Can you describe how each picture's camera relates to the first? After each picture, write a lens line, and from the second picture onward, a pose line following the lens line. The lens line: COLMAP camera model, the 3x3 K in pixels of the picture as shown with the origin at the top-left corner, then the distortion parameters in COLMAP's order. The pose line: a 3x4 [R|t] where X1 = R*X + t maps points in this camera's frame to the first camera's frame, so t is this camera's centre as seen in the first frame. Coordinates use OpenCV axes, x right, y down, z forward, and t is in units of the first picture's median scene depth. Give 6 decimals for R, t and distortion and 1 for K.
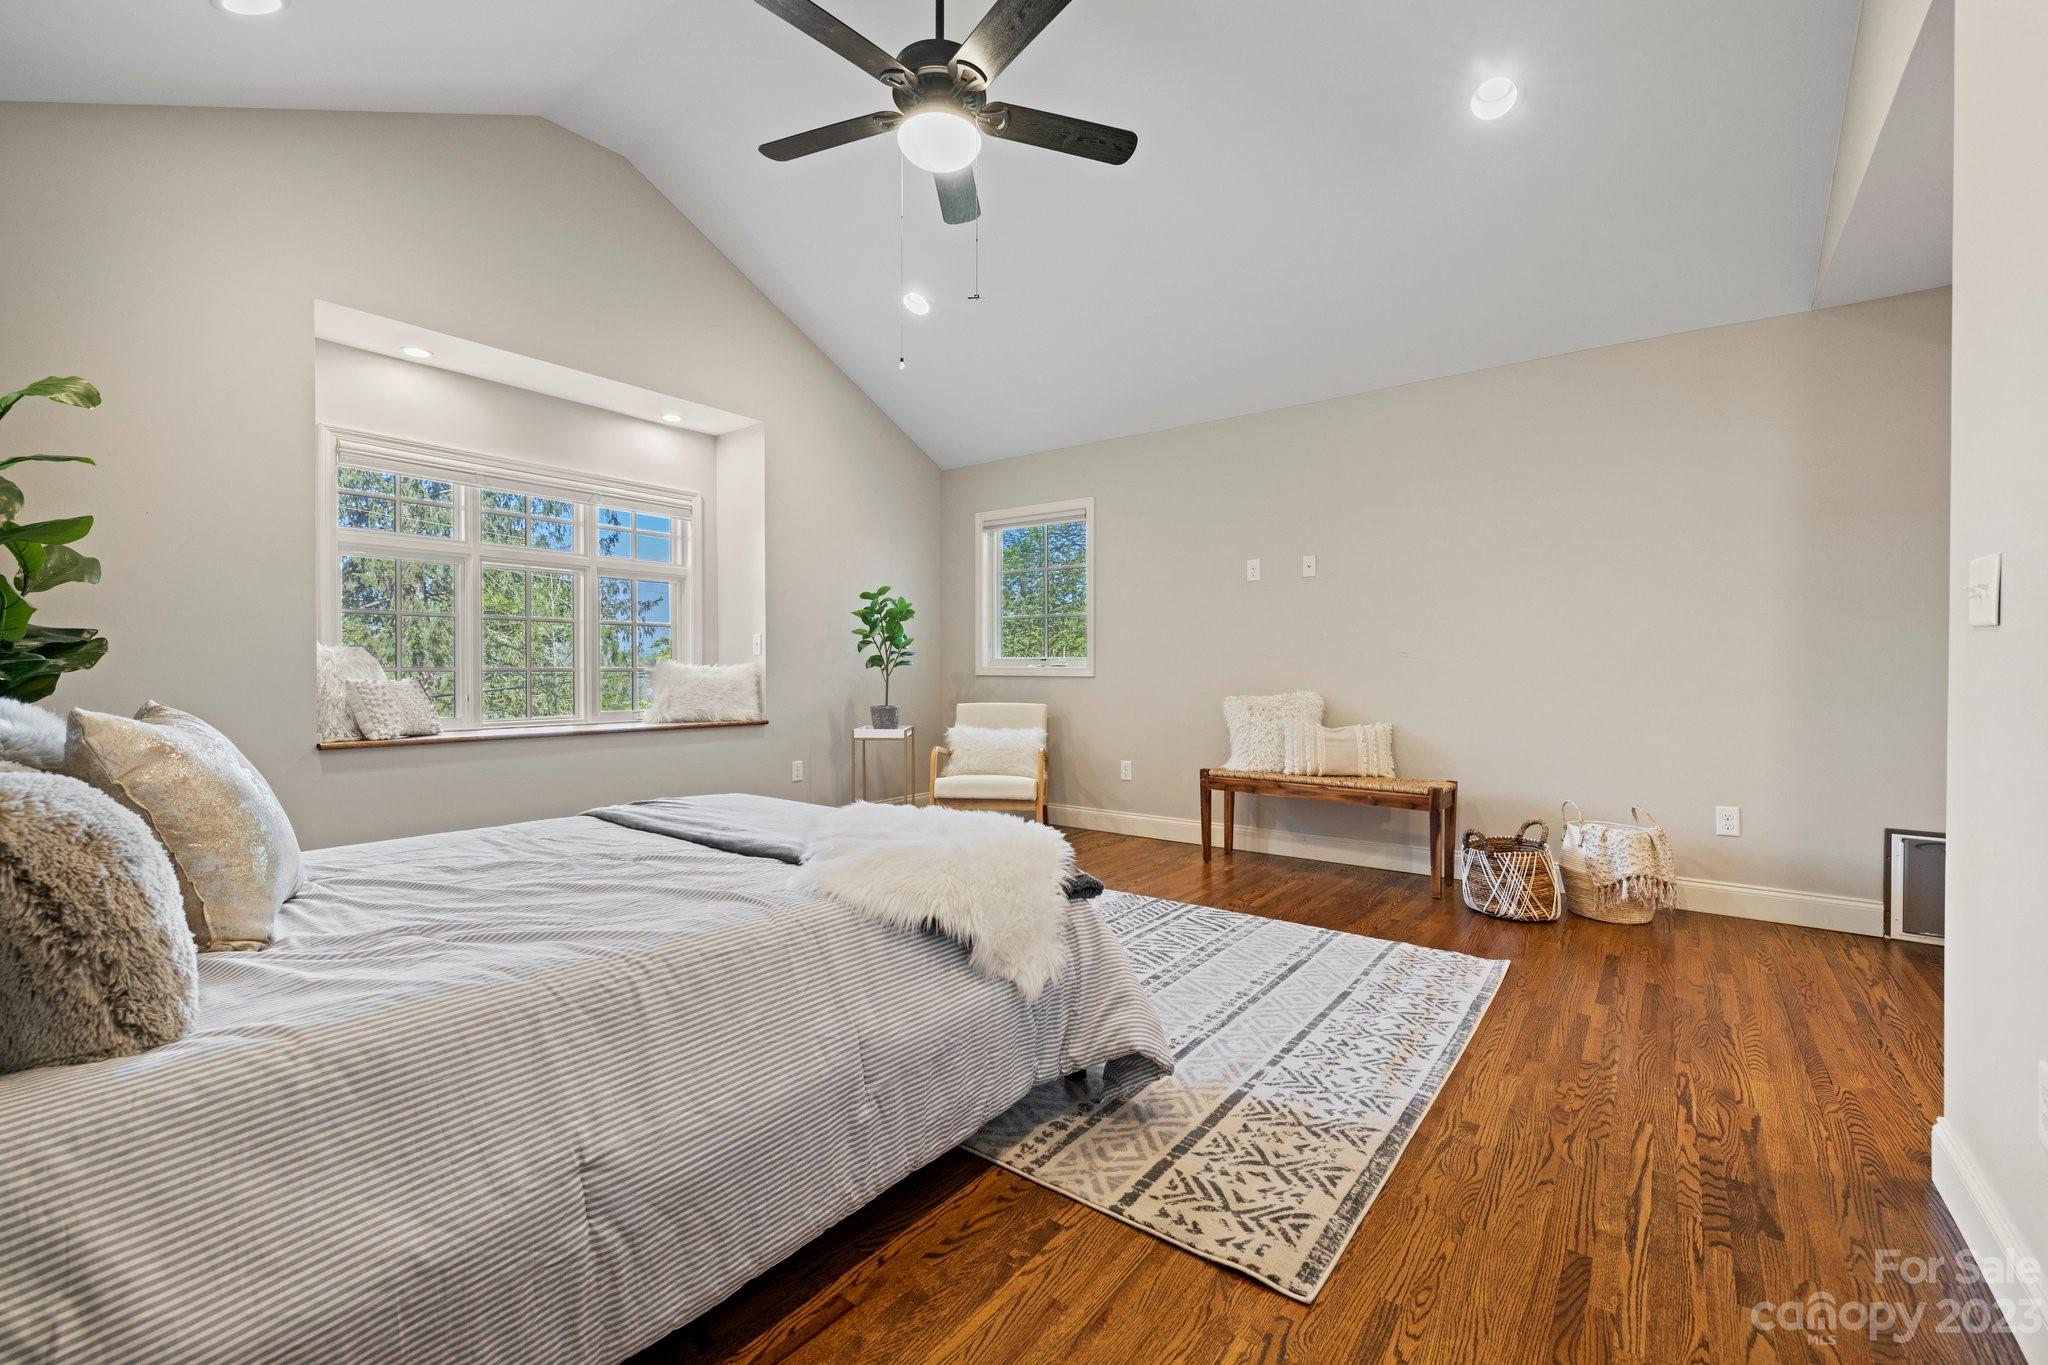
lens RADIAL K [[848.4, 0, 1024.0], [0, 848.4, 682.5], [0, 0, 1]] dist [0.000872, 0.000226]
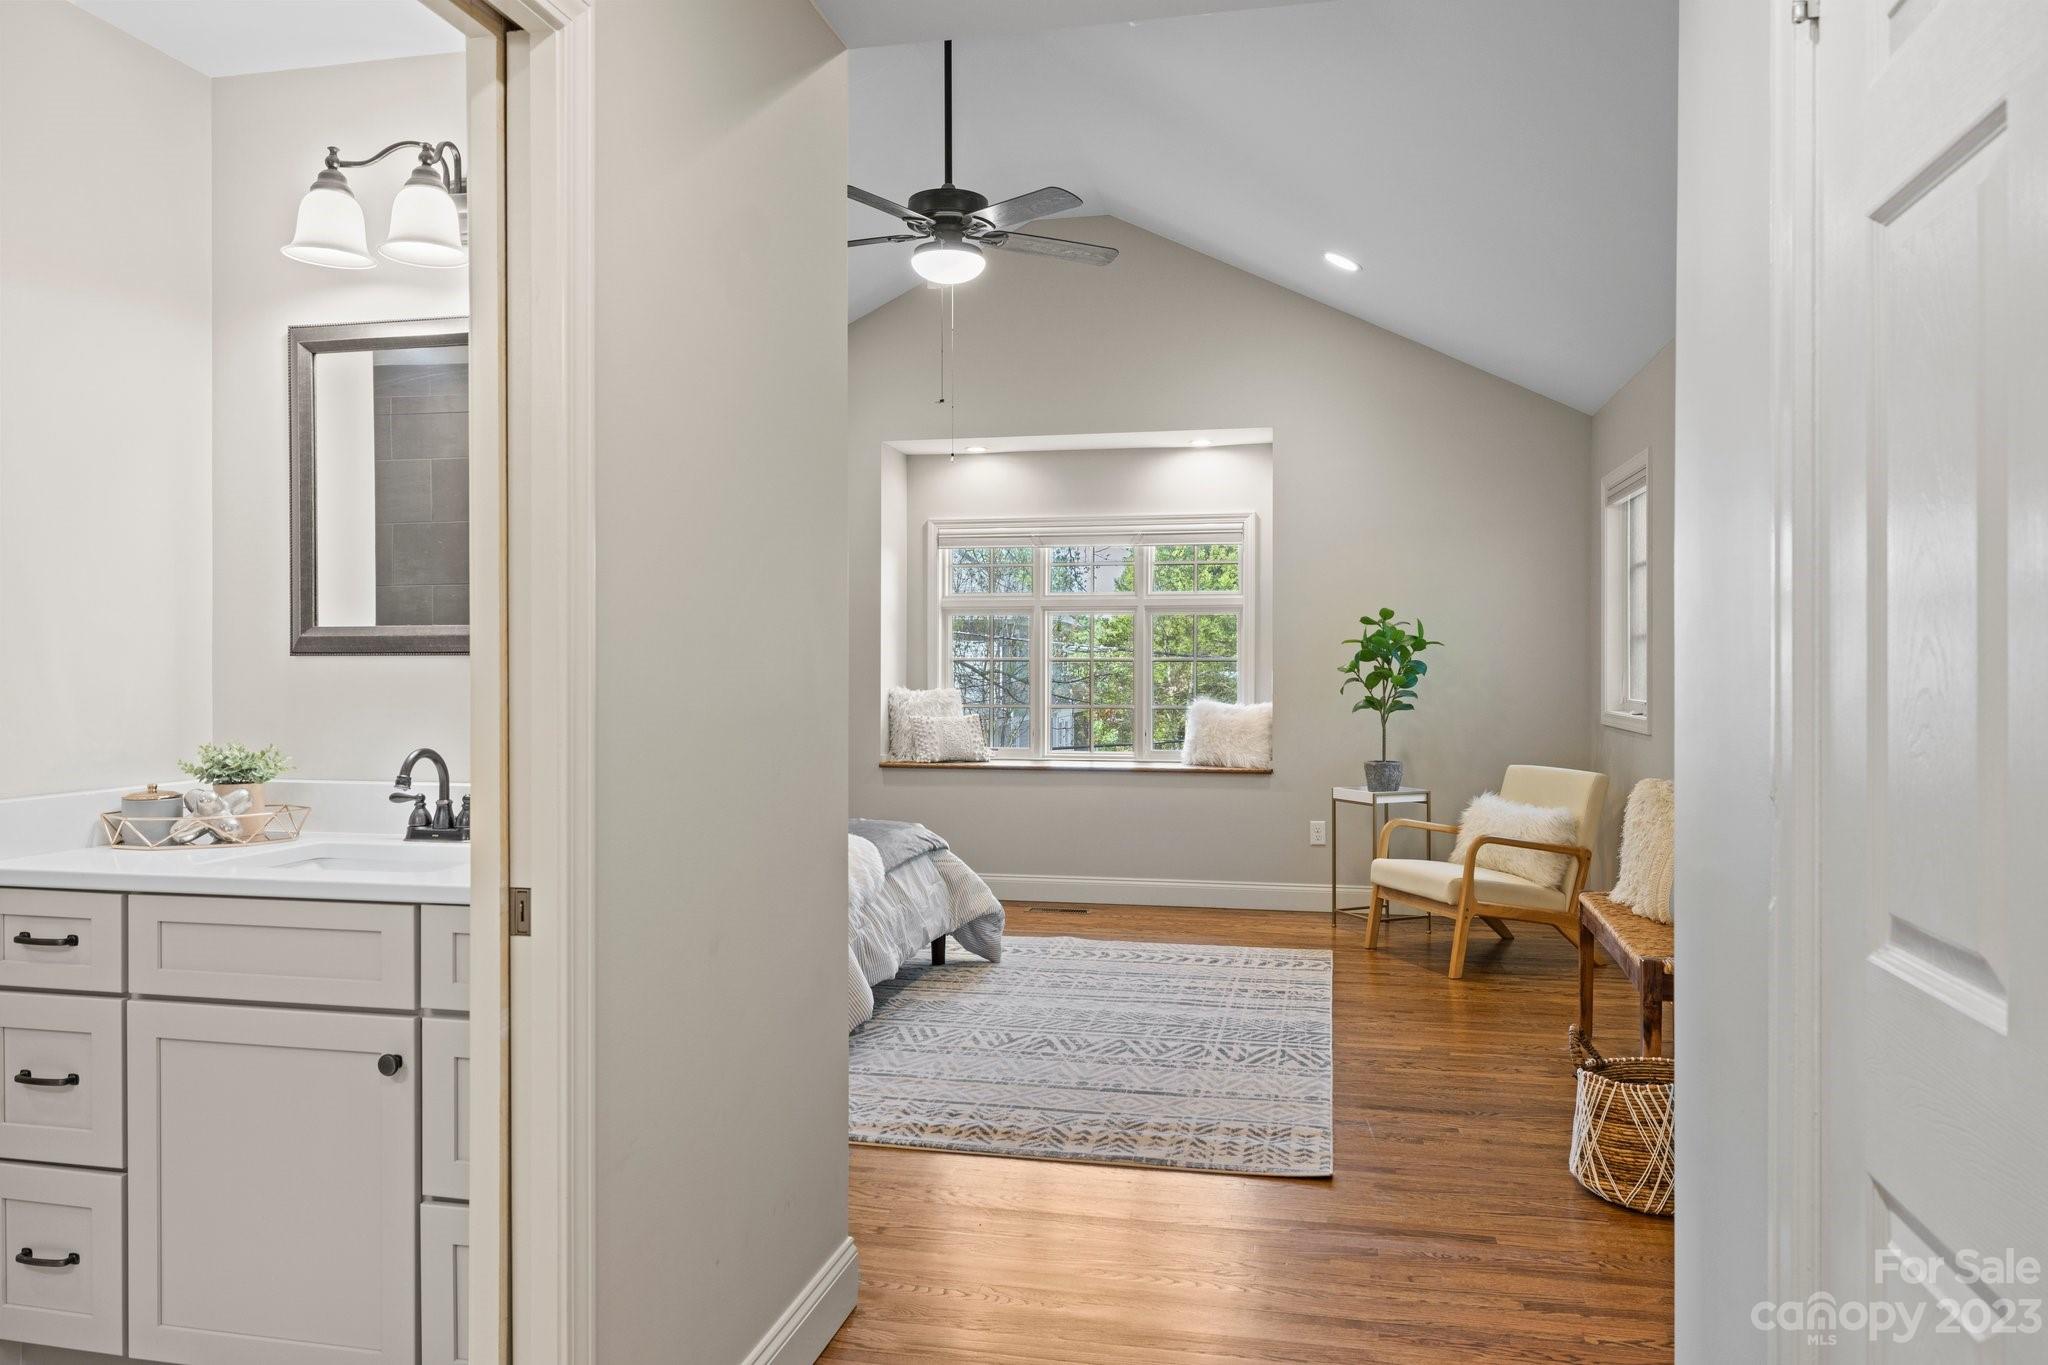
lens RADIAL K [[1400.3, 0, 1033.8], [0, 1400.3, 676.9], [0, 0, 1]] dist [-0.001689, -0.000513]
pose [[0.426146, 0.003541, -0.904648, 1.510479], [-0.012991, 0.999913, -0.002206, -0.074378], [0.904561, 0.012692, 0.426155, 0.286464]]
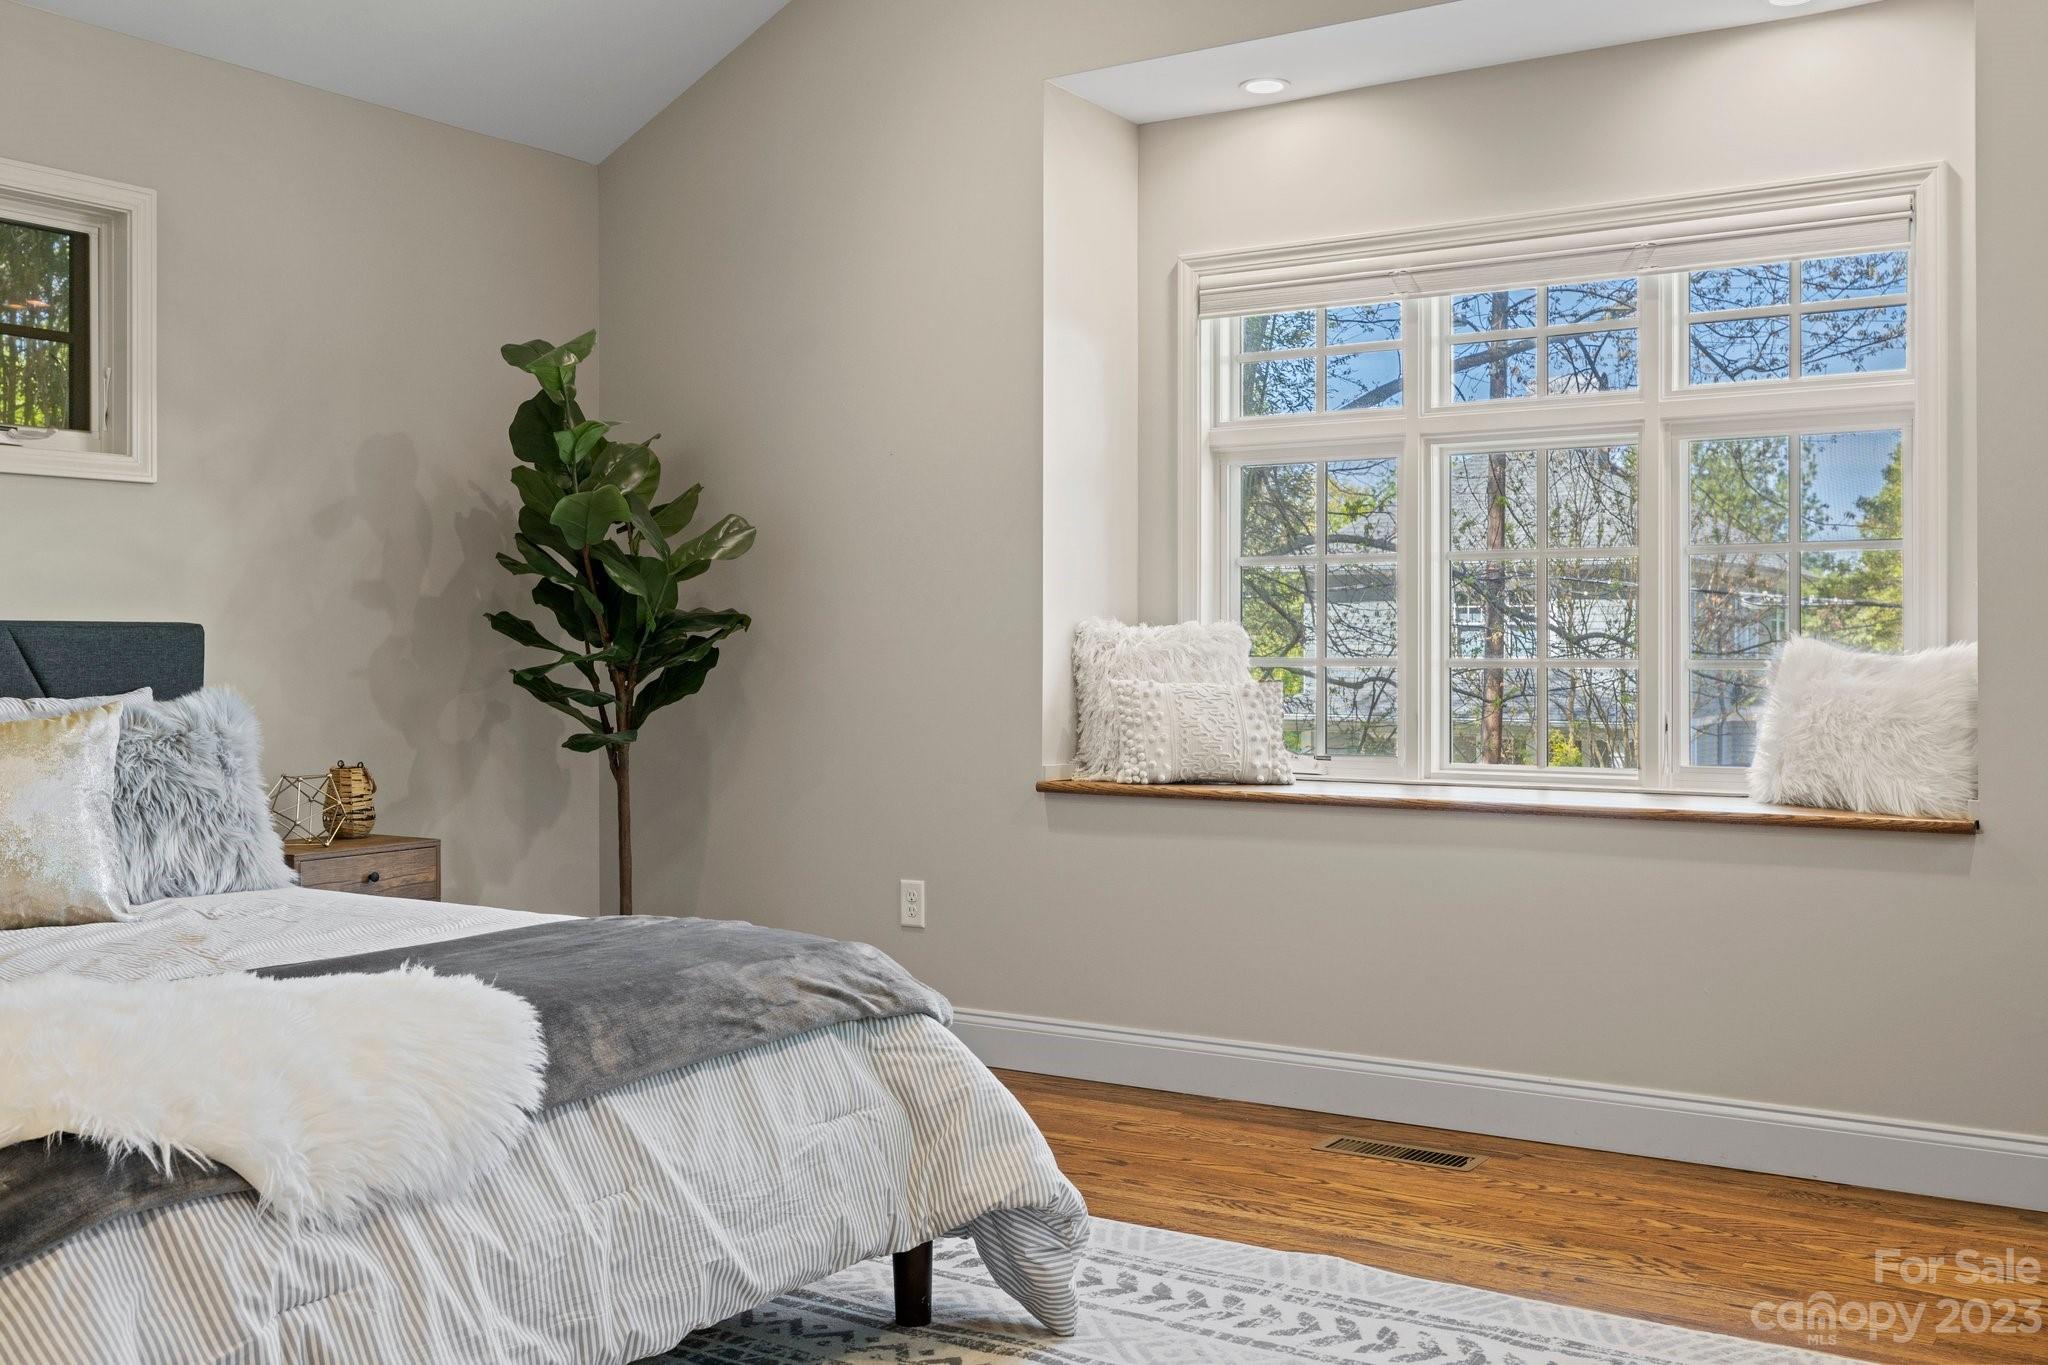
lens RADIAL K [[1947.3, 0, 1017.8], [0, 1947.3, 645.6], [0, 0, 1]] dist [0.001874, -0.002716]
pose [[0.073219, -0.005205, -0.997302, 0.692675], [-0.013388, 0.999891, -0.006202, -0.022115], [0.997226, 0.013806, 0.073141, 0.990770]]
